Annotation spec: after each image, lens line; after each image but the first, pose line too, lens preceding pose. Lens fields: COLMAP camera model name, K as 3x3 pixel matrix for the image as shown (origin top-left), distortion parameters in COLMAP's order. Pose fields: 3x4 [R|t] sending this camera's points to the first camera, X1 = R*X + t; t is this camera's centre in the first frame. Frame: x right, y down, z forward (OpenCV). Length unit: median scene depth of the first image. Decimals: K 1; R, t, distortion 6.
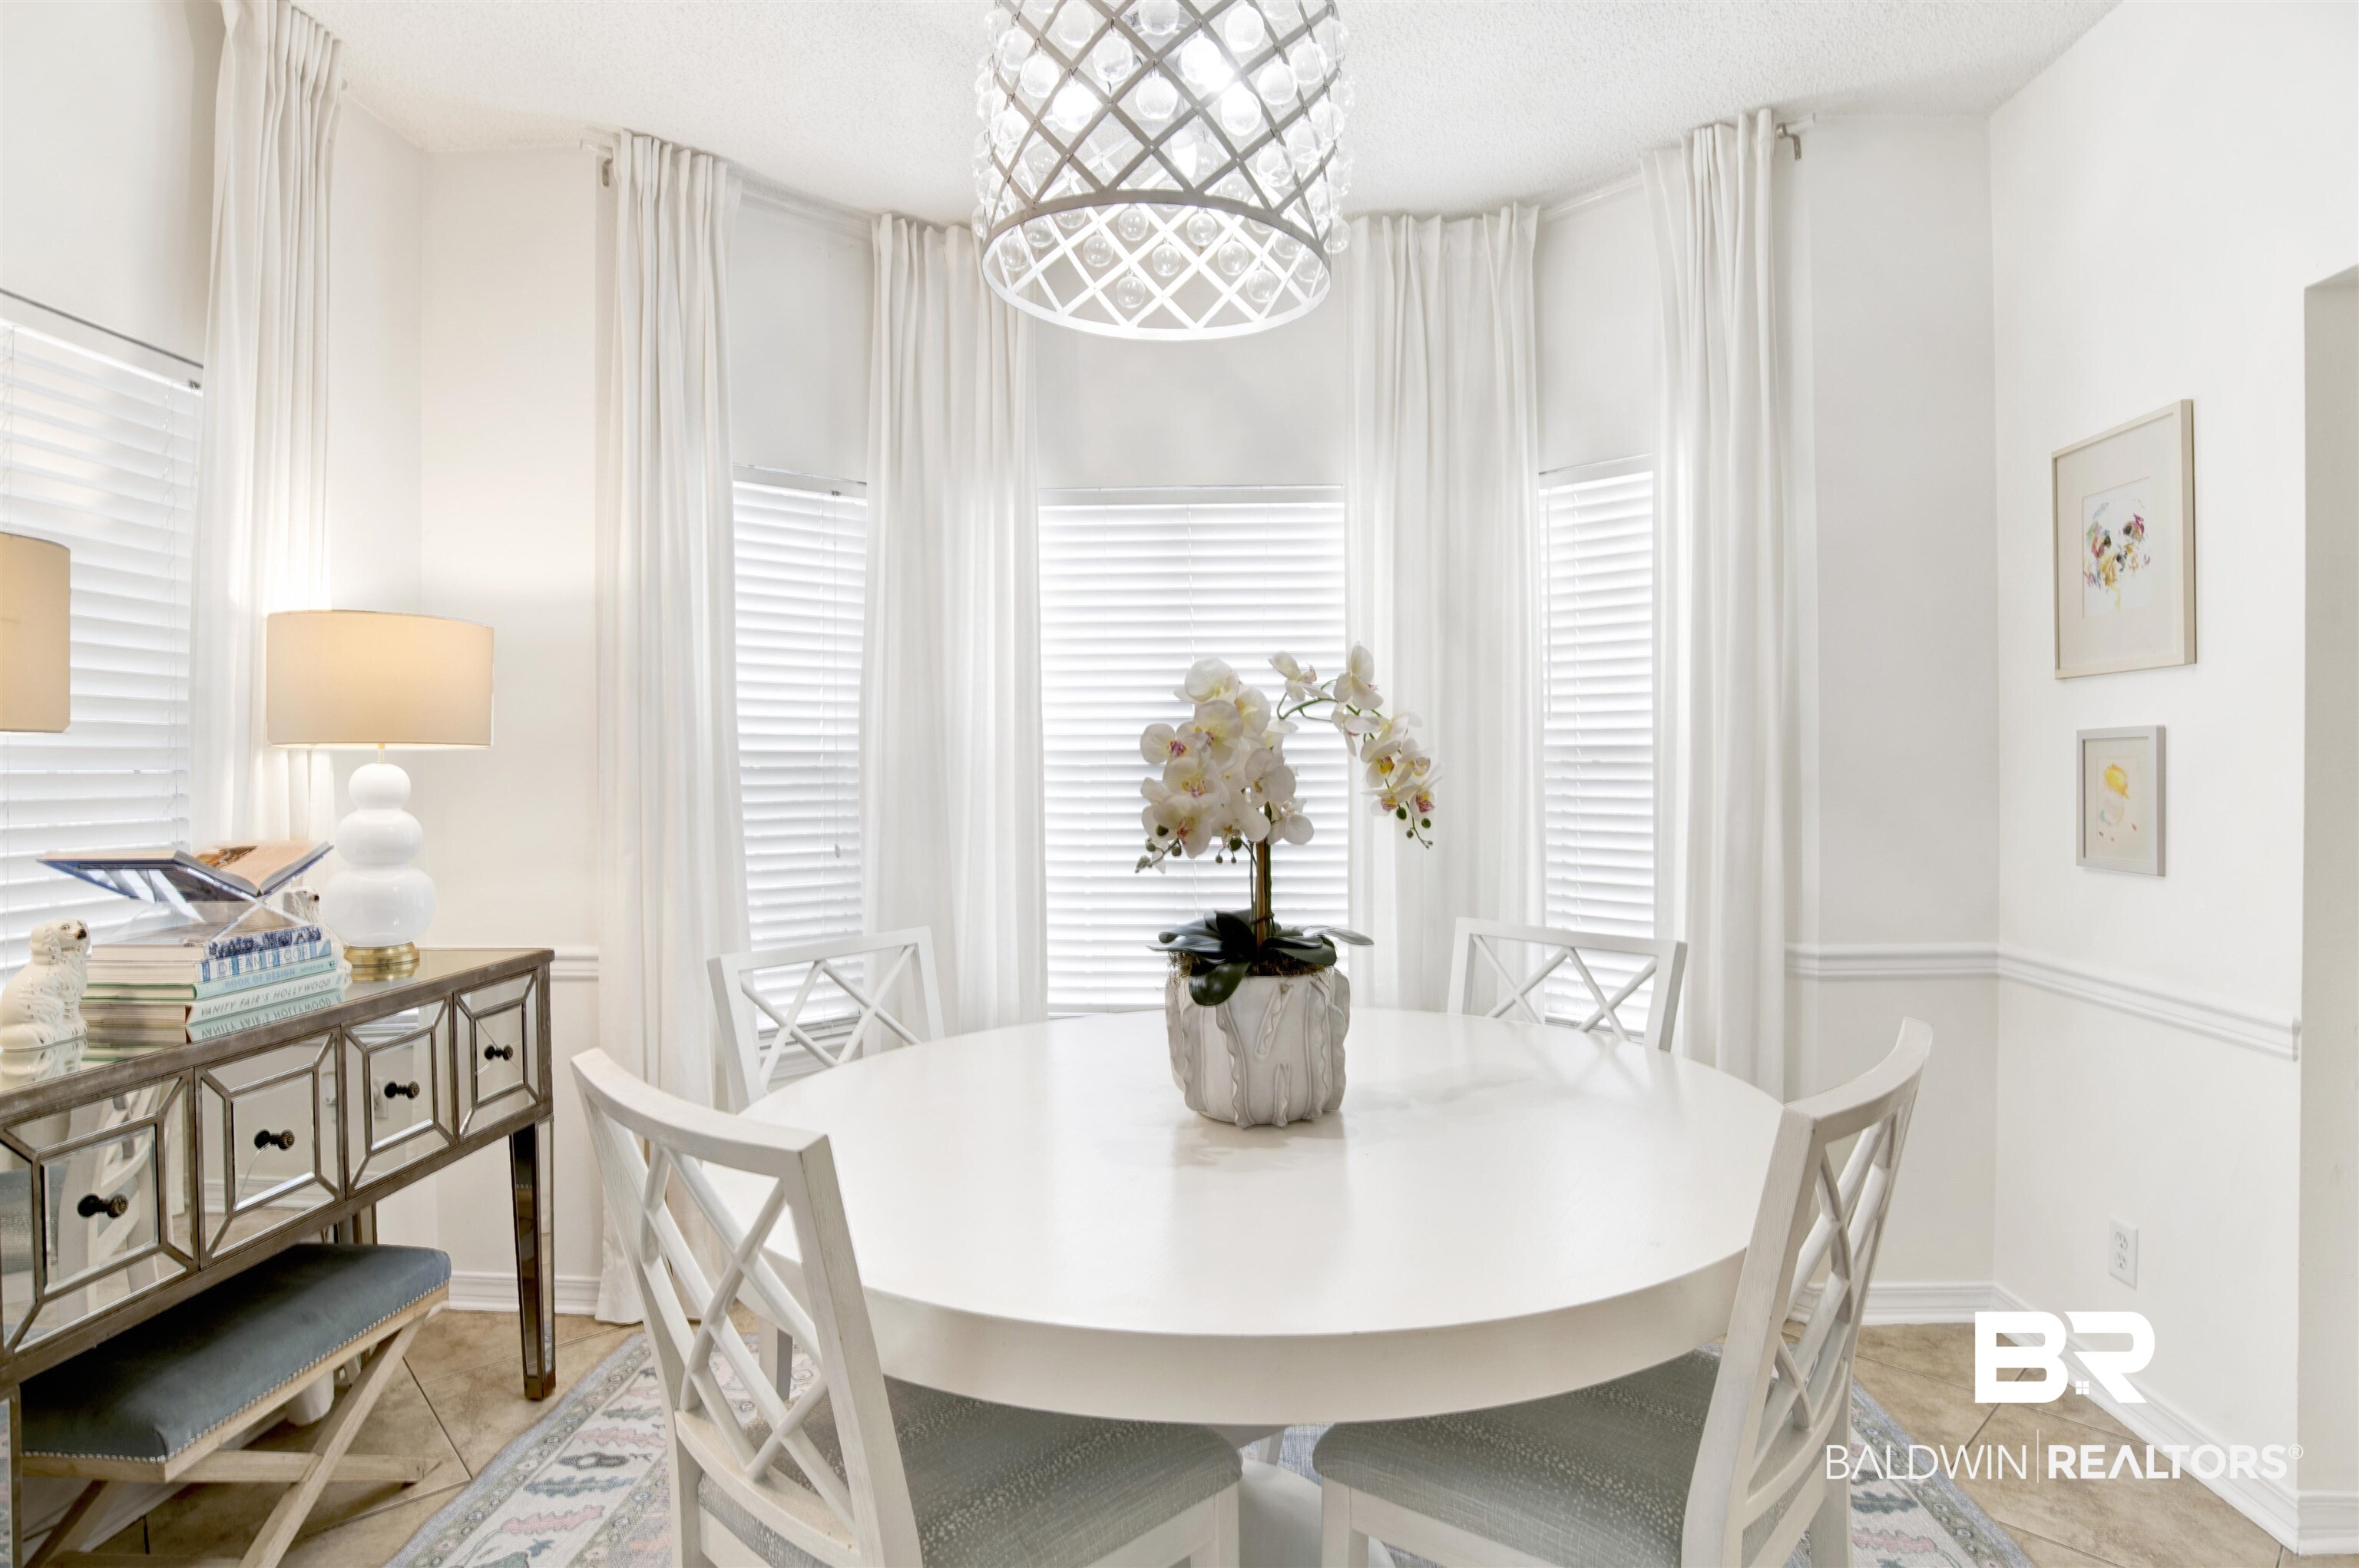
lens RADIAL K [[1250.2, 0, 1195.8], [0, 1250.2, 763.8], [0, 0, 1]] dist [-0.057445, 0.019062]
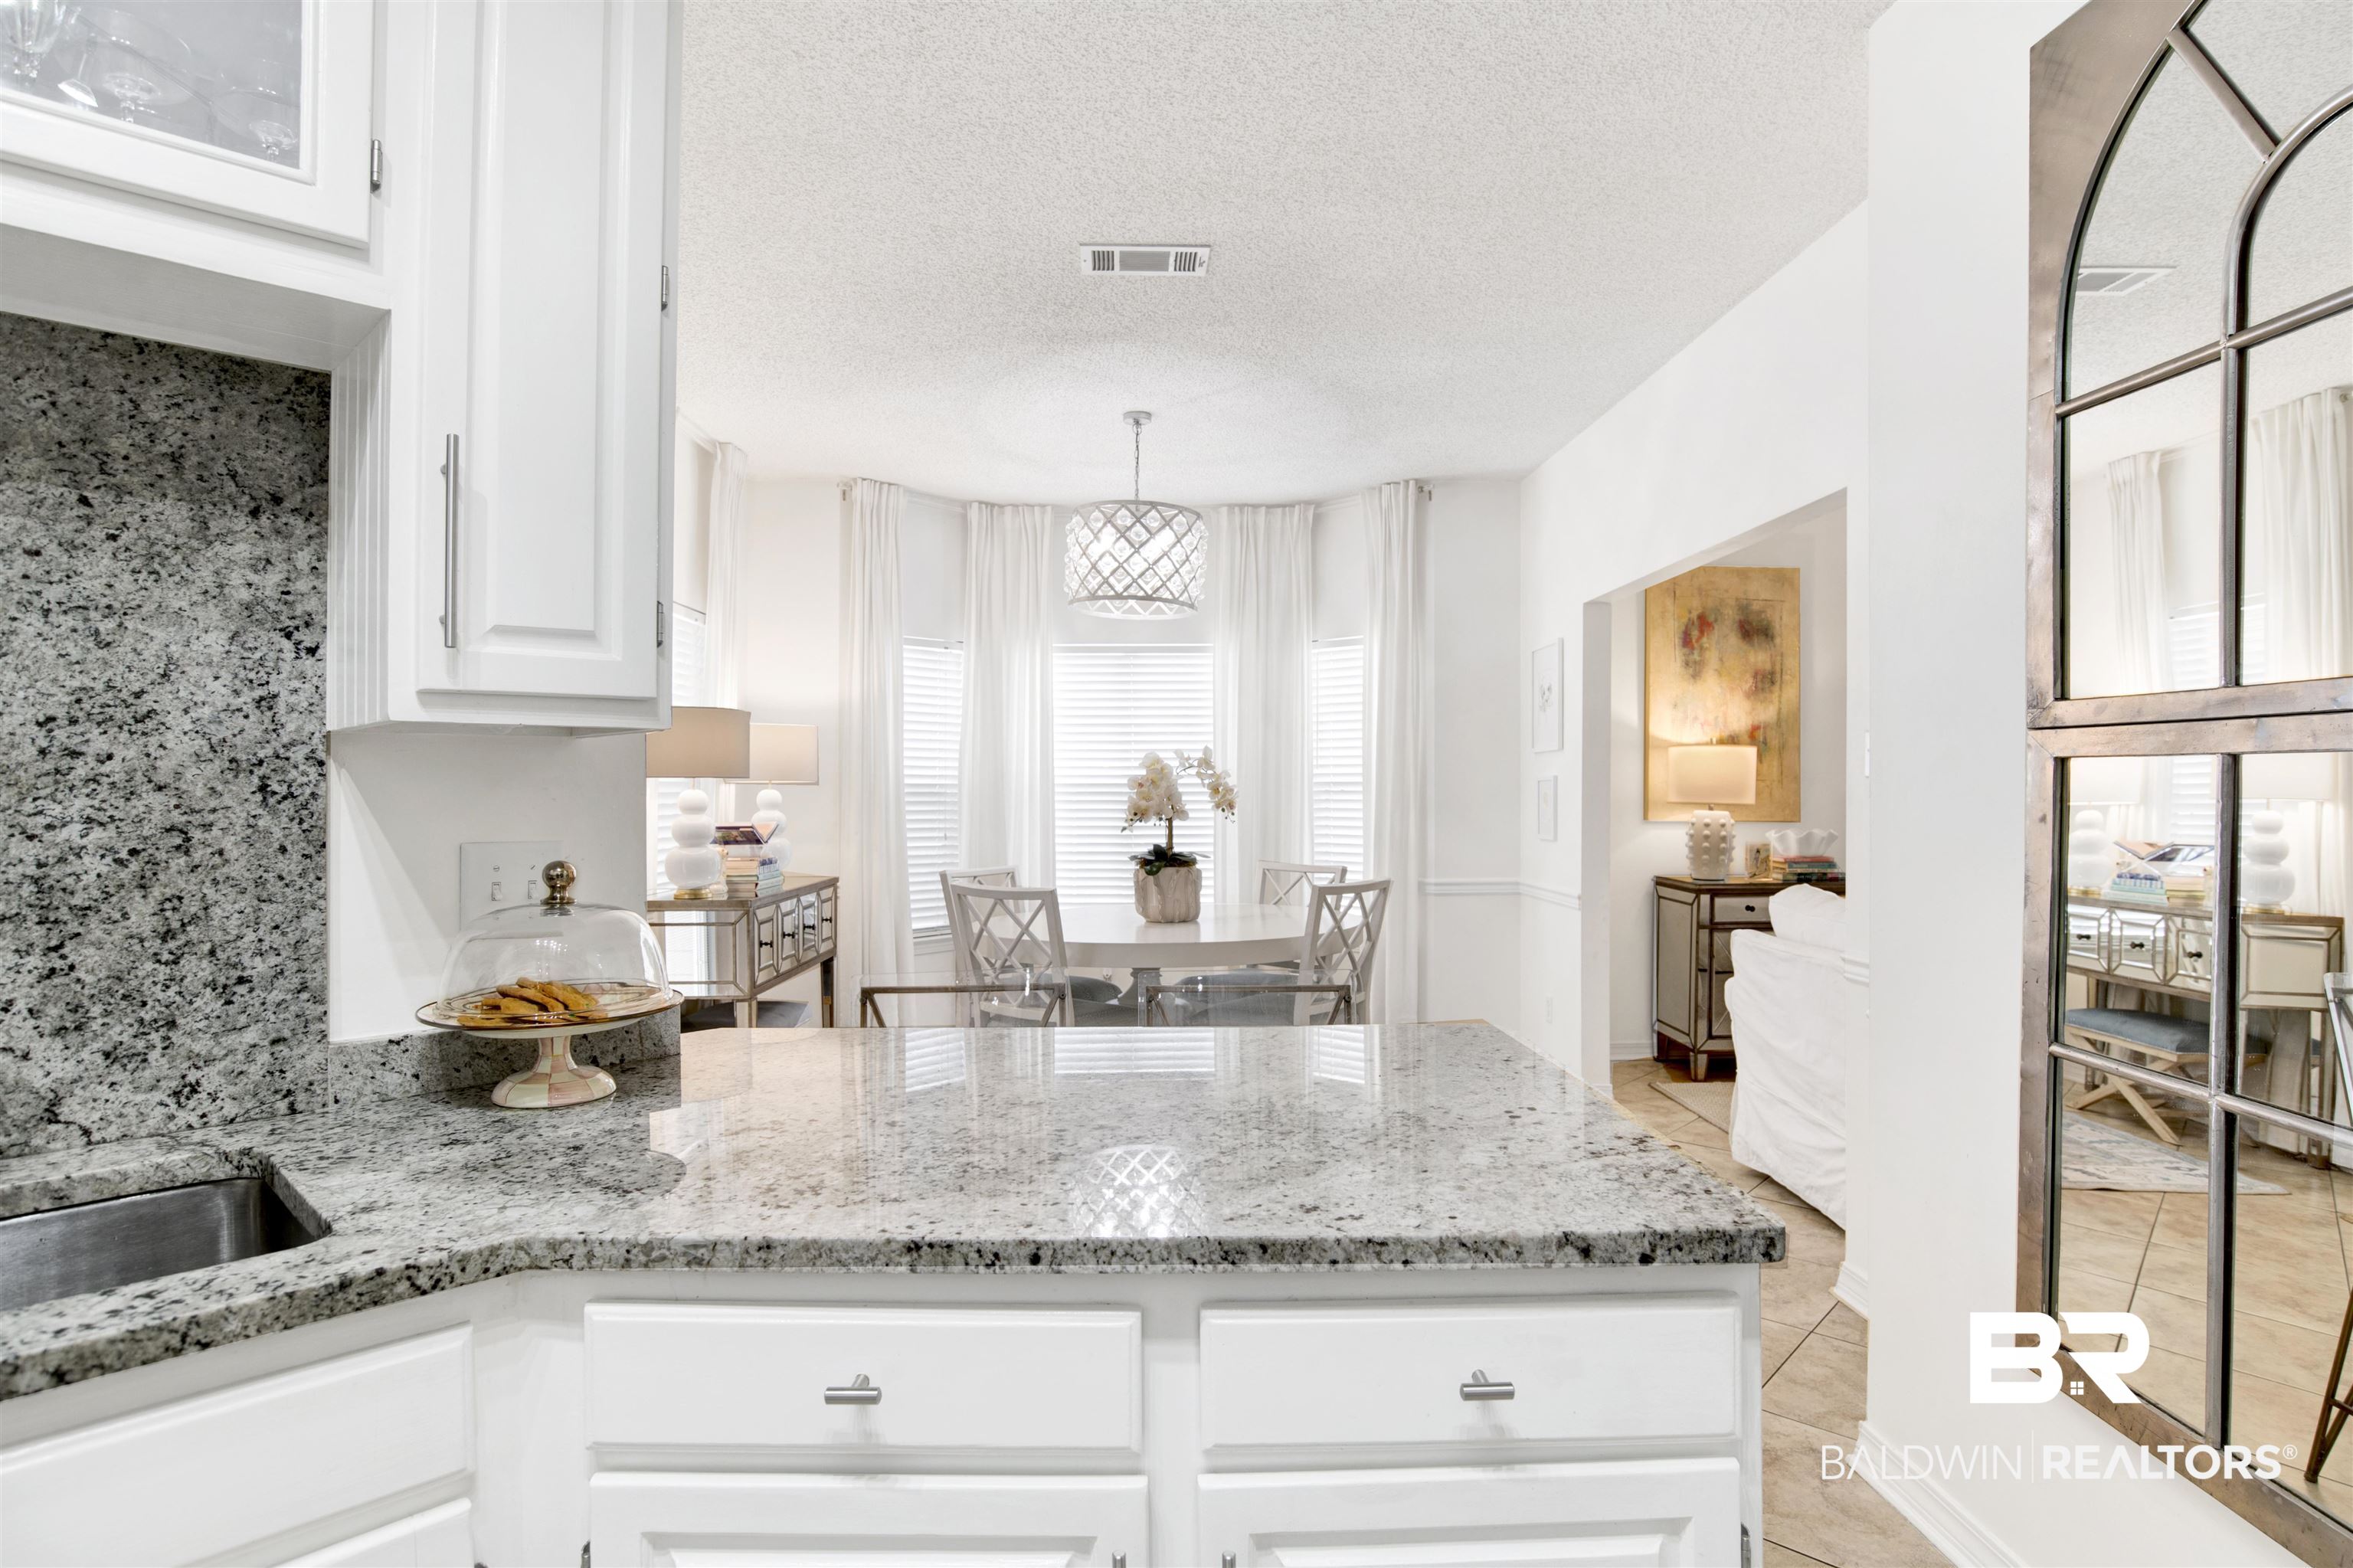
lens RADIAL K [[1247.1, 0, 1201.8], [0, 1247.1, 773.3], [0, 0, 1]] dist [-0.057445, 0.019062]
pose [[0.996828, 0.005134, 0.079422, -0.072474], [-0.003955, 0.999880, -0.014990, 0.001920], [-0.079489, 0.014629, 0.996728, -1.316679]]
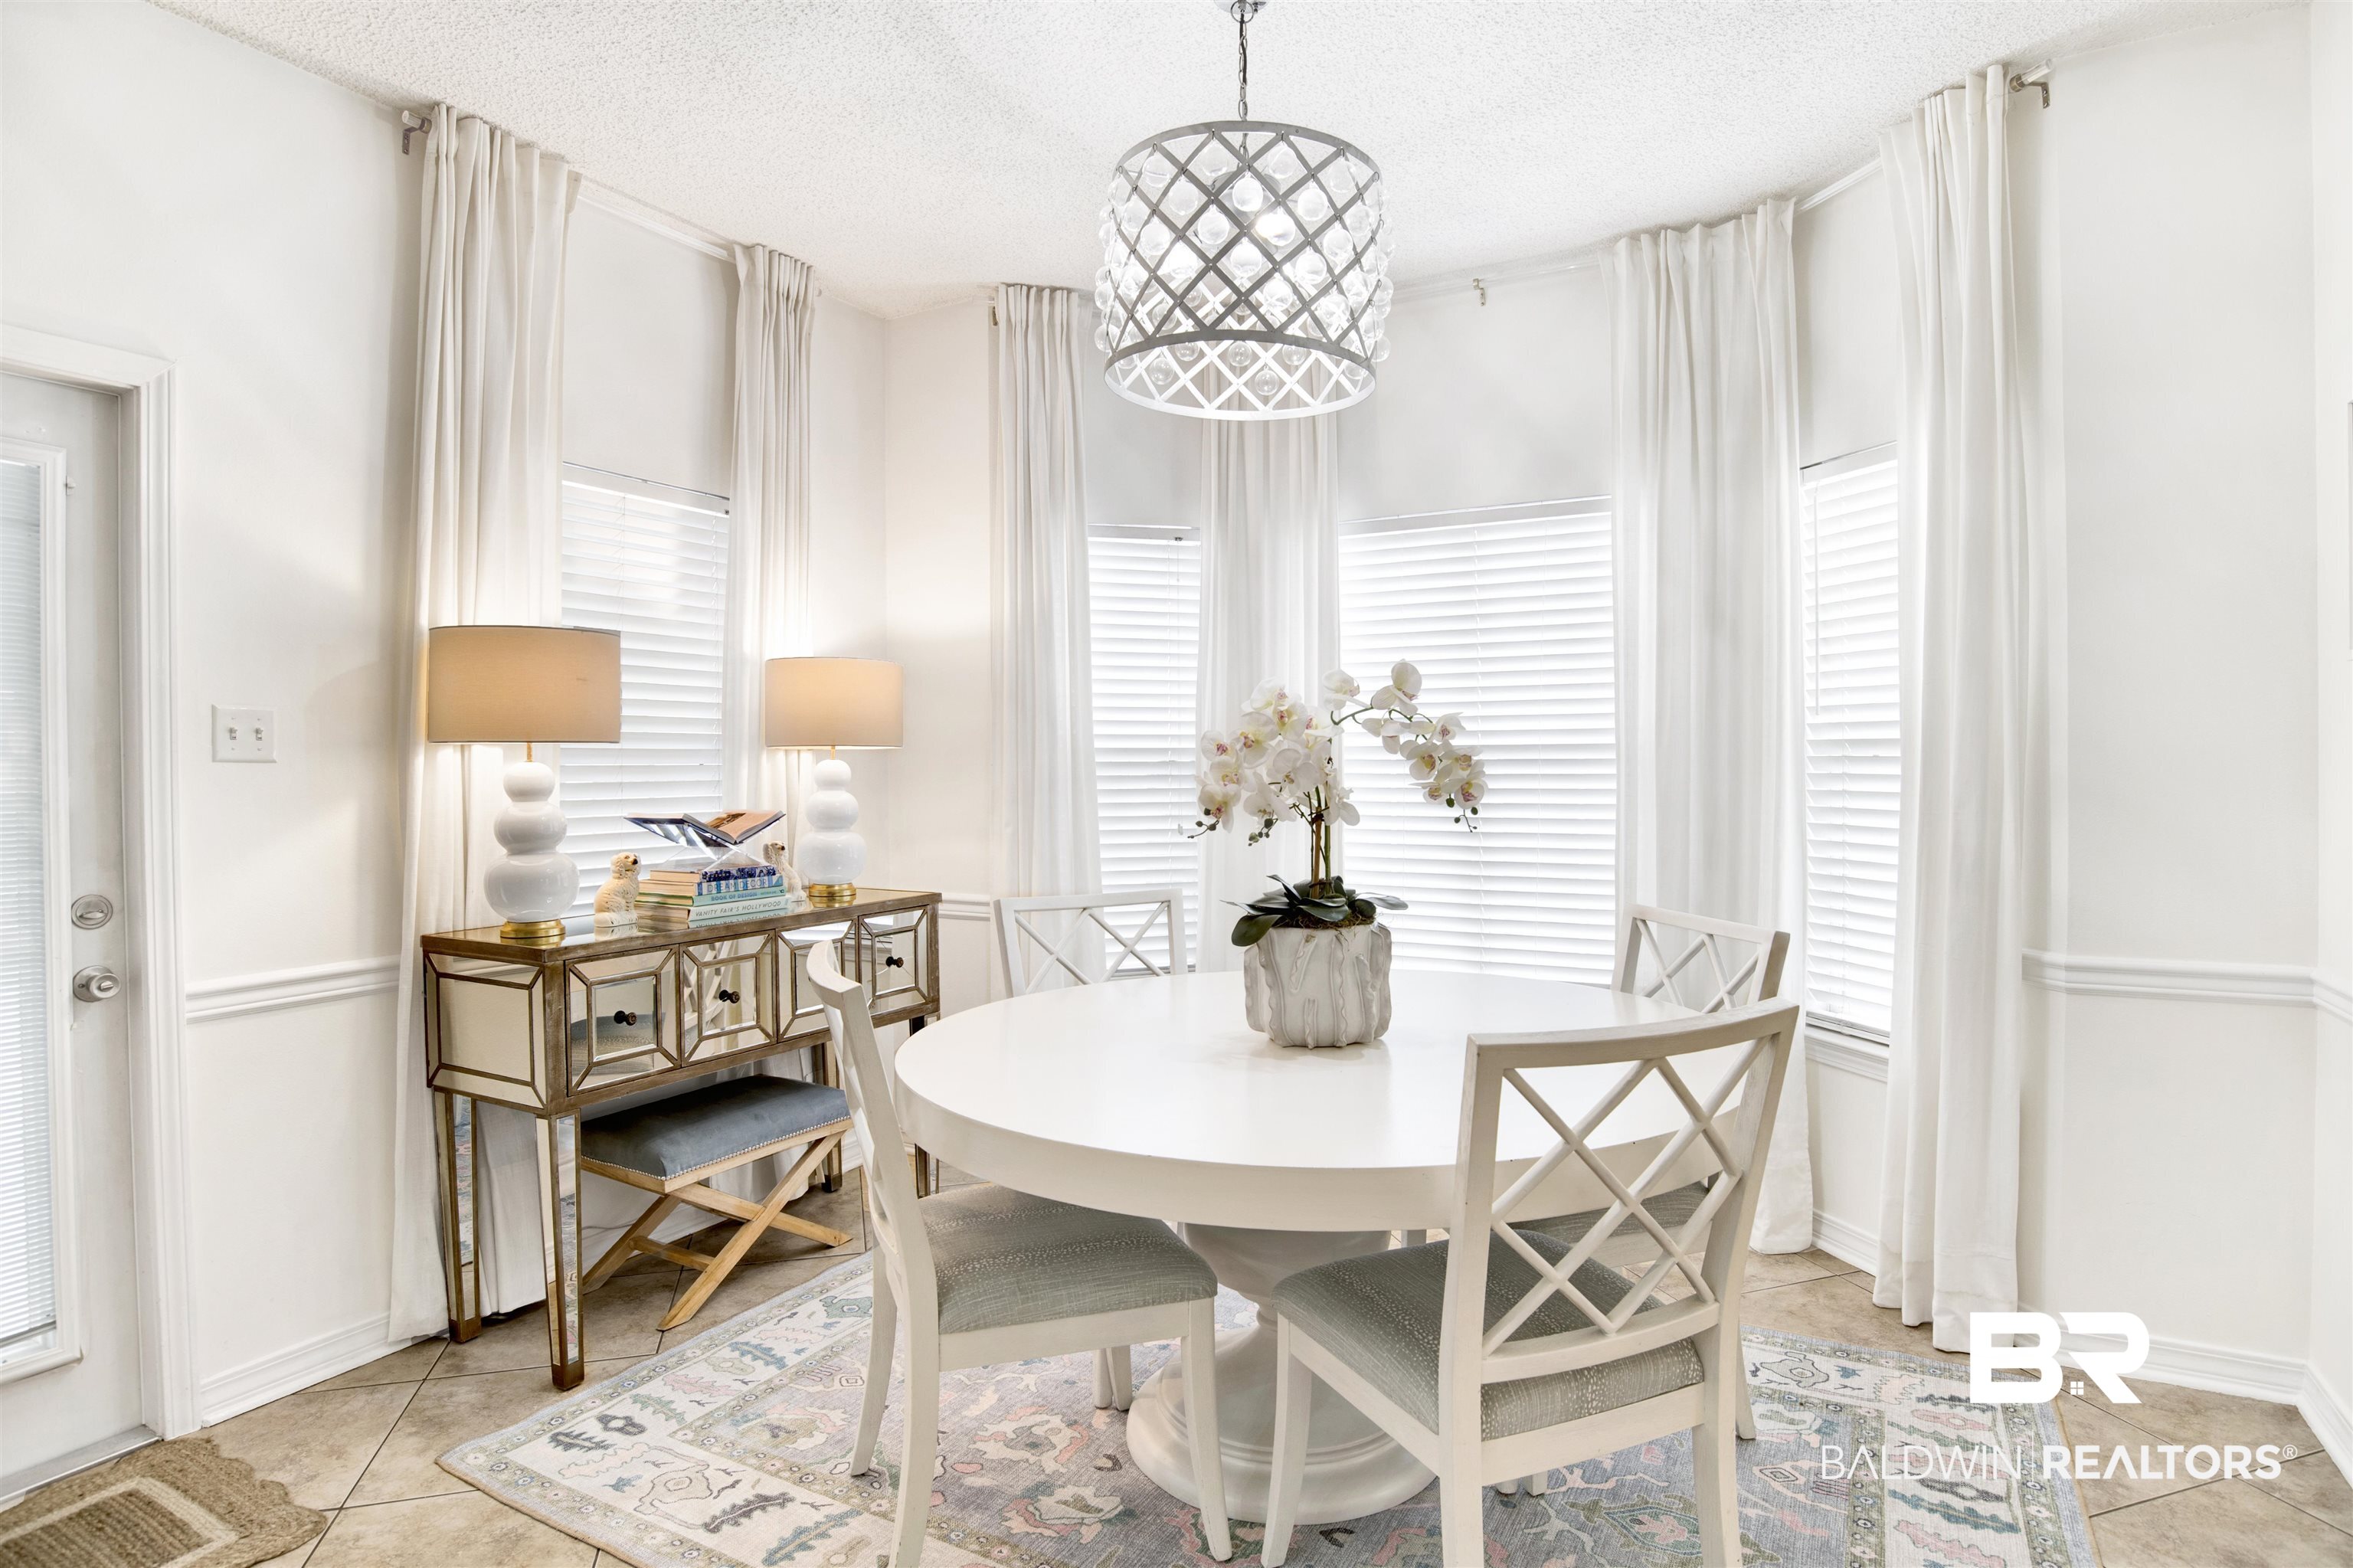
lens RADIAL K [[1247.1, 0, 1200.0], [0, 1247.1, 758.4], [0, 0, 1]] dist [-0.057445, 0.019062]
pose [[0.894331, 0.000009, -0.447405, 0.393981], [0.000602, 0.999999, 0.001222, -0.002704], [0.447405, -0.001362, 0.894331, -0.130558]]
